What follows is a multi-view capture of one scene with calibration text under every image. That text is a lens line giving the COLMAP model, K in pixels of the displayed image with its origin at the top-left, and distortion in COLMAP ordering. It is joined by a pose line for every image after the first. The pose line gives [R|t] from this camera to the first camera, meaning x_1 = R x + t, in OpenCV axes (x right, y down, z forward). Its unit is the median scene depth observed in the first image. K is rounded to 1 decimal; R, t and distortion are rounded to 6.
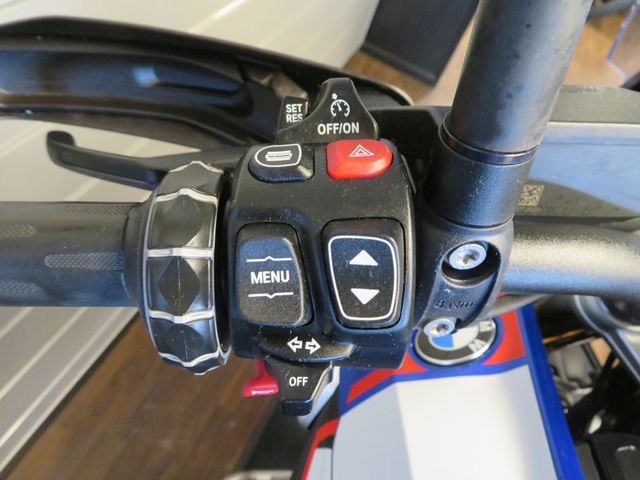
lens RADIAL K [[475.6, 0, 320.0], [0, 475.6, 240.0], [0, 0, 1]] dist [0.001282, 0.000964]
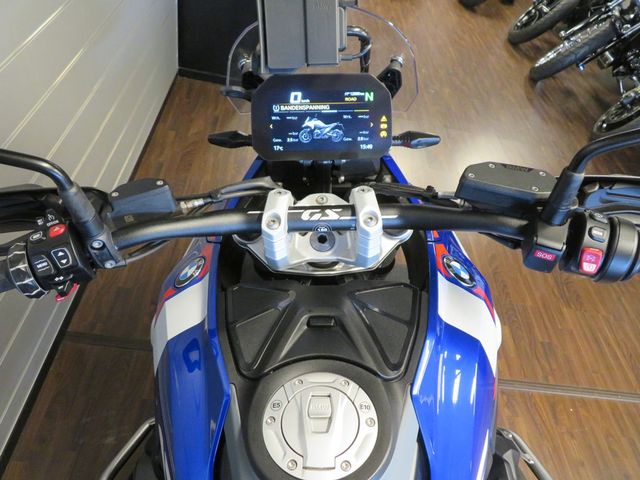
lens RADIAL K [[475.6, 0, 320.0], [0, 475.6, 240.0], [0, 0, 1]] dist [0.001282, 0.000964]
pose [[0.927204, -0.329221, 0.178620, 1.365818], [0.325172, 0.944205, 0.052355, 0.407770], [-0.185891, 0.009538, 0.982524, -3.290157]]
